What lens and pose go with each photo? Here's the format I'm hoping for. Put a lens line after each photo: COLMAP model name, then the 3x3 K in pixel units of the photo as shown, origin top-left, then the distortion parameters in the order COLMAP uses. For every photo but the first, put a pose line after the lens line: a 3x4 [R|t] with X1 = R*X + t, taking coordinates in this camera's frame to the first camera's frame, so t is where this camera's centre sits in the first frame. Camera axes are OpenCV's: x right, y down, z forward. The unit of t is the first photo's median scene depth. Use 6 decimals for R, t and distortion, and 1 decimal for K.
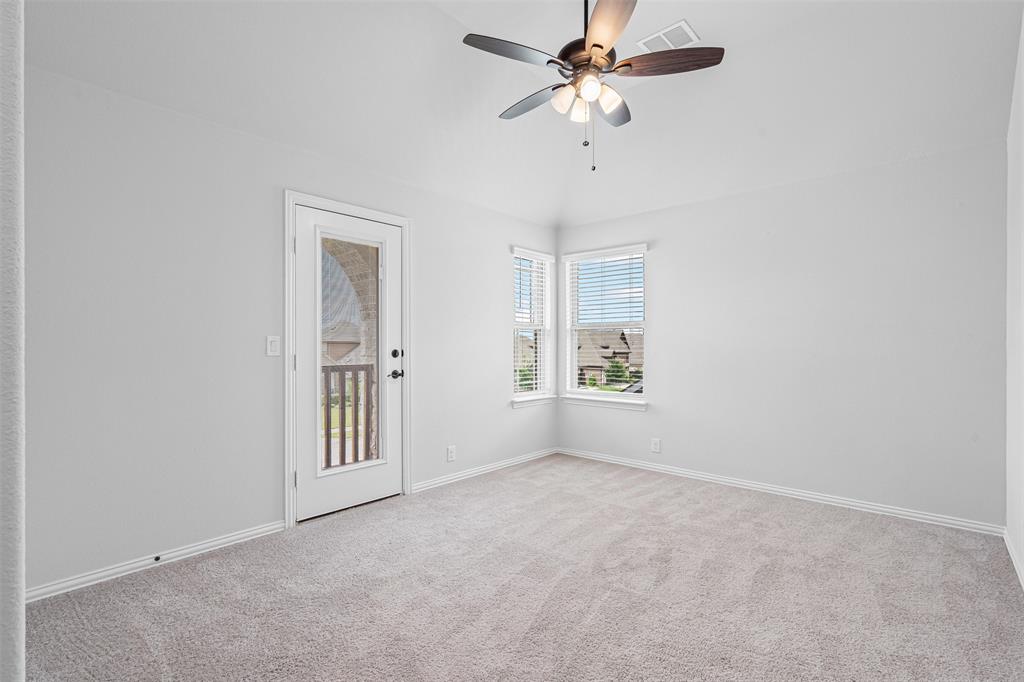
lens RADIAL K [[466.8, 0, 511.7], [0, 466.8, 352.7], [0, 0, 1]] dist [0.000000, -0.000050]
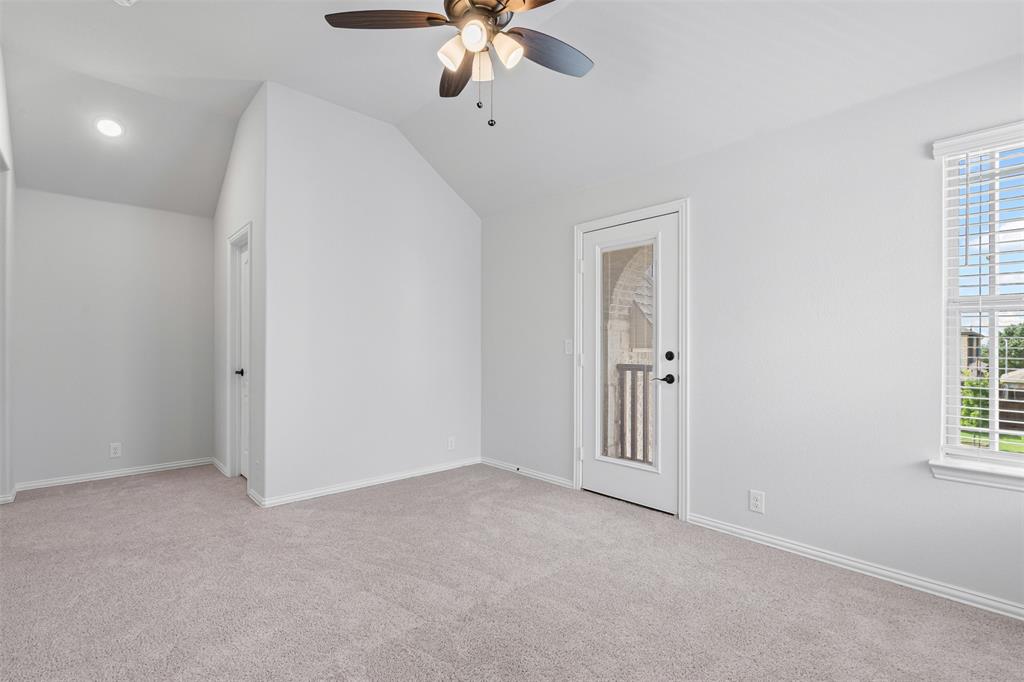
lens RADIAL K [[479.0, 0, 512.0], [0, 479.0, 341.0], [0, 0, 1]] dist [0.000084, 0.000061]
pose [[-0.099349, 0.000813, -0.995052, 0.721012], [-0.003933, 0.999992, 0.001210, -0.027290], [0.995045, 0.004034, -0.099345, 0.816095]]
